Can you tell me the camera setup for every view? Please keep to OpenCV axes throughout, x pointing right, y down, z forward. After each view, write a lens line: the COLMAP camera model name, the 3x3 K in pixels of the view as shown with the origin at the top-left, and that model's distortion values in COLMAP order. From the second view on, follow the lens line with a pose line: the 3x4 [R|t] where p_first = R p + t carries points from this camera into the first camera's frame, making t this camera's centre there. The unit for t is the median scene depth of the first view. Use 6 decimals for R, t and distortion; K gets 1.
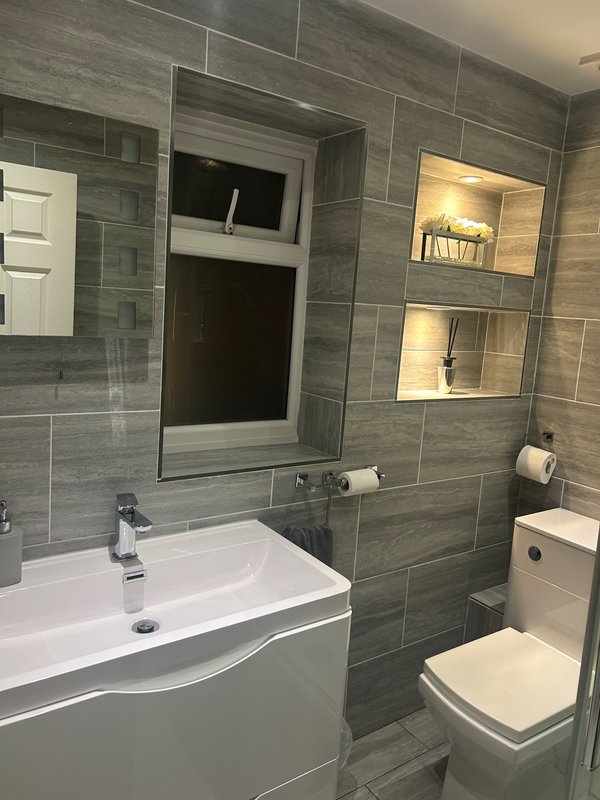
lens RADIAL K [[599.0, 0, 309.1], [0, 599.0, 390.9], [0, 0, 1]] dist [0.068004, -0.081988]
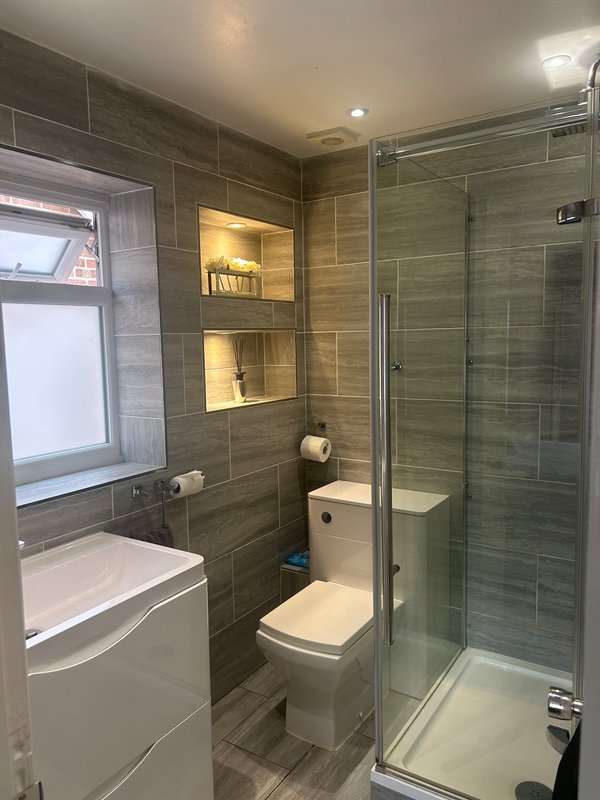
lens RADIAL K [[606.4, 0, 300.0], [0, 606.4, 400.0], [0, 0, 1]] dist [0.108752, -0.125664]
pose [[0.922675, -0.127090, 0.364032, -0.113036], [0.136689, 0.990614, -0.000610, 0.017698], [-0.360537, 0.050322, 0.931386, -0.184281]]
